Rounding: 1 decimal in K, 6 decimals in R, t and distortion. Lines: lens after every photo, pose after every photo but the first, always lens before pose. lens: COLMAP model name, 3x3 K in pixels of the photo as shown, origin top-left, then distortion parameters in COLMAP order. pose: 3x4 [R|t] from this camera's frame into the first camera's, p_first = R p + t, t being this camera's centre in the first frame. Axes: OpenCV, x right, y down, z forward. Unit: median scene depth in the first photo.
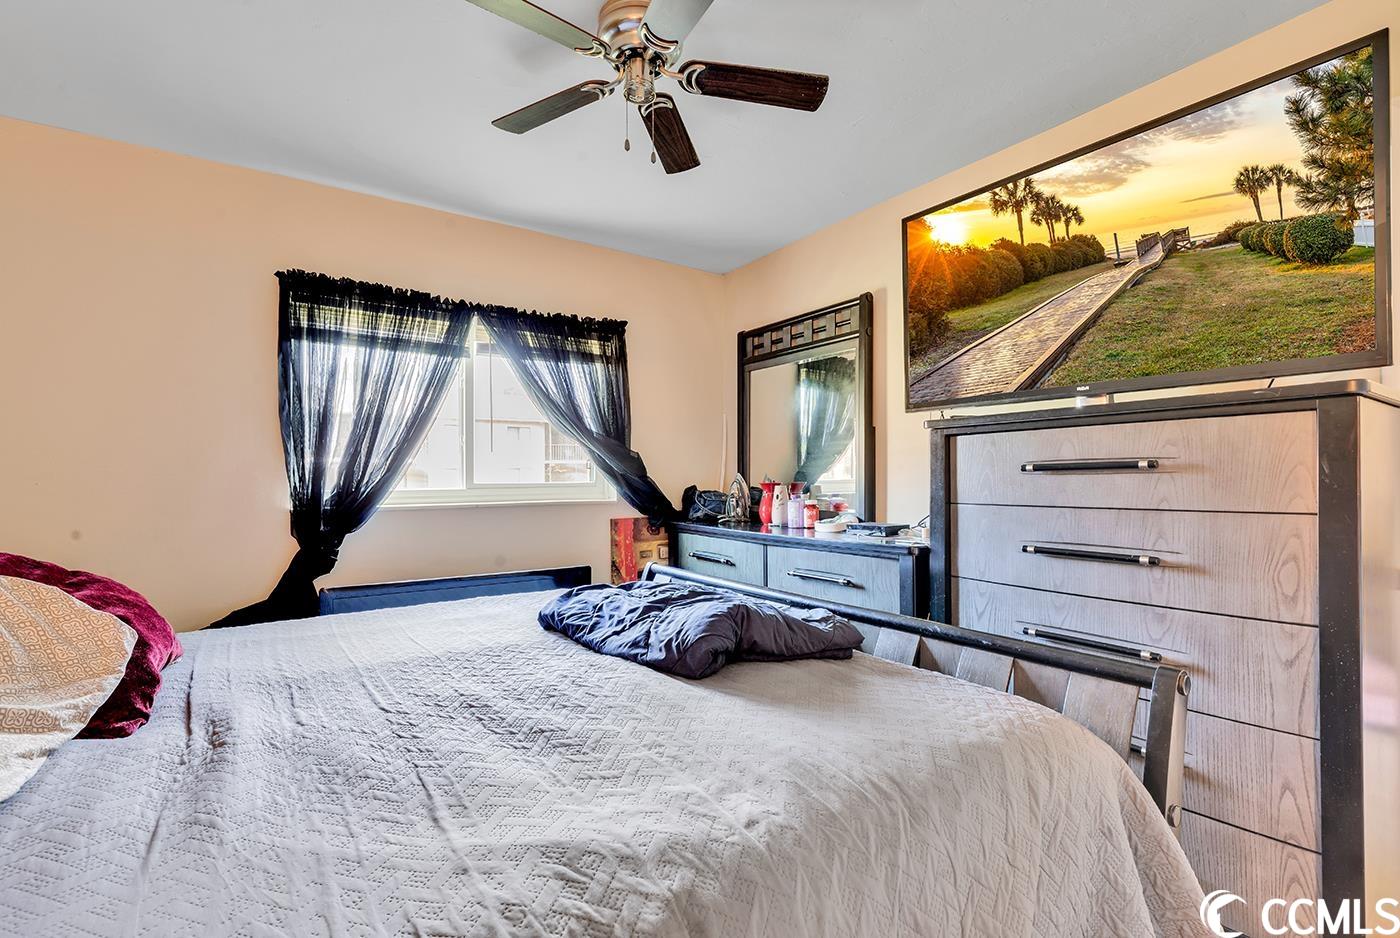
lens RADIAL K [[637.0, 0, 696.8], [0, 637.0, 495.1], [0, 0, 1]] dist [0.000896, -0.000910]
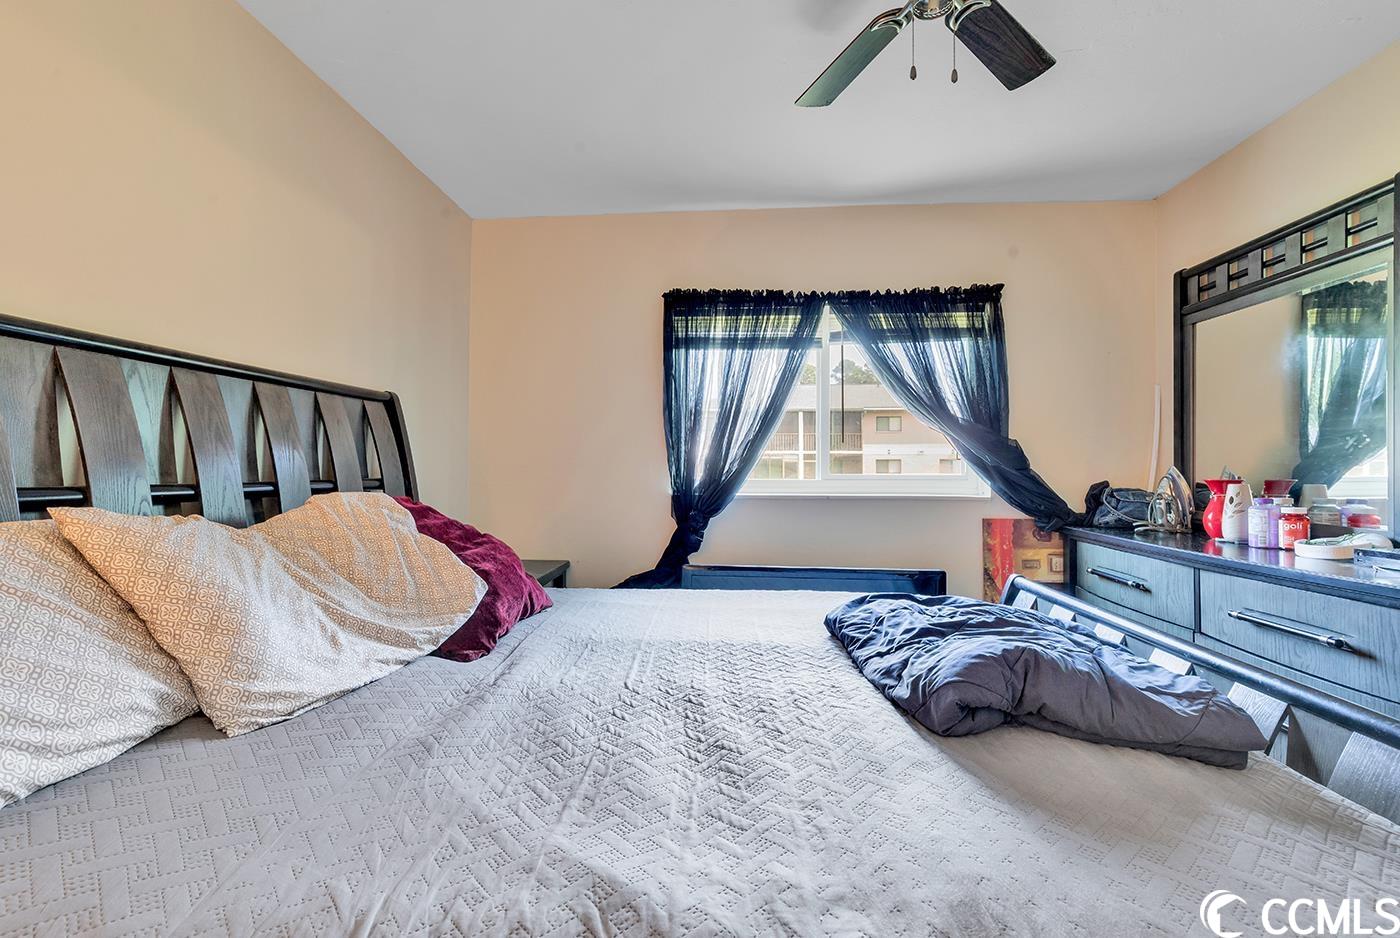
lens RADIAL K [[637.9, 0, 712.8], [0, 637.9, 476.8], [0, 0, 1]] dist [0.000910, 0.000616]
pose [[0.776035, 0.016483, -0.630474, 0.151146], [-0.026122, 0.999641, -0.006019, -0.004755], [0.630148, 0.021141, 0.776187, 0.132303]]
